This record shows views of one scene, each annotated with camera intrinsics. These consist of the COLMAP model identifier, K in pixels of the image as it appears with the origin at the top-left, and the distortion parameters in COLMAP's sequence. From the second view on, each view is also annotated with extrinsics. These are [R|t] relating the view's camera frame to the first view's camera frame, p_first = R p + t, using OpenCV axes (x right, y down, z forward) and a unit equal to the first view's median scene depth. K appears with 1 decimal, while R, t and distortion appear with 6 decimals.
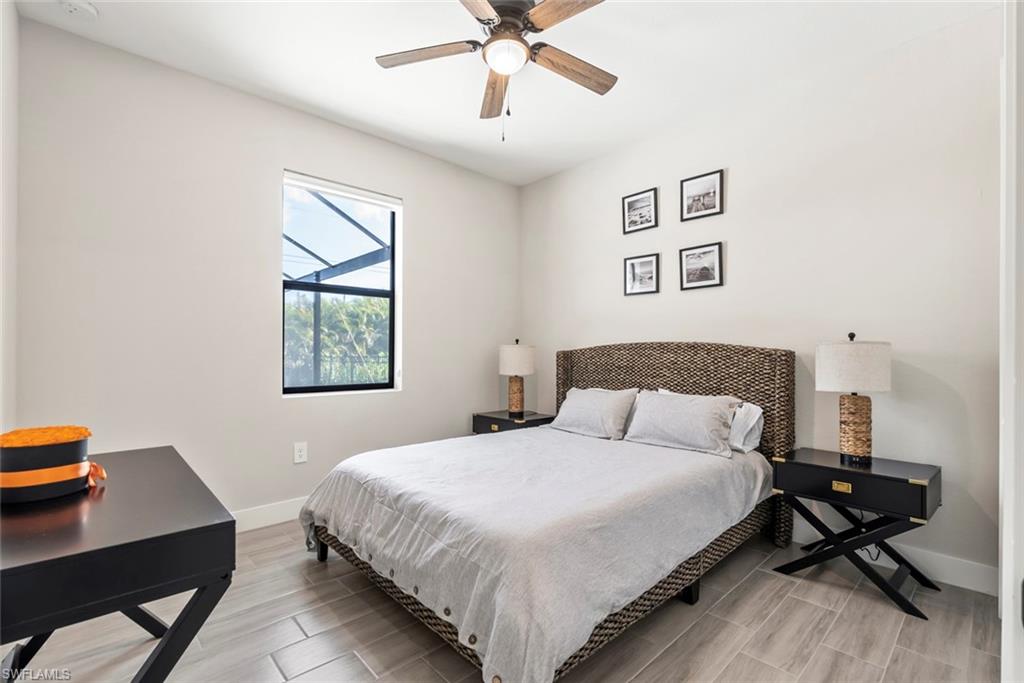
lens RADIAL K [[460.5, 0, 513.5], [0, 460.5, 351.1], [0, 0, 1]] dist [-0.001275, -0.000145]
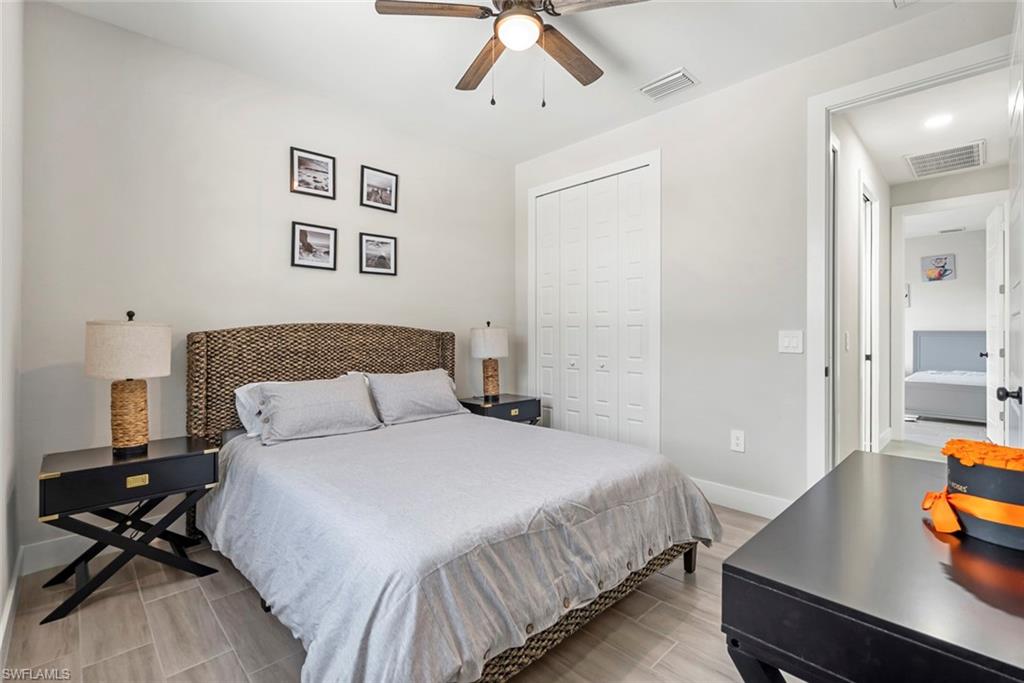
lens RADIAL K [[456.8, 0, 513.1], [0, 456.8, 335.9], [0, 0, 1]] dist [-0.002624, -0.000219]
pose [[-0.006341, -0.005371, 0.999965, -0.647852], [0.003549, 0.999979, 0.005394, 0.002507], [-0.999974, 0.003583, -0.006322, 0.674977]]
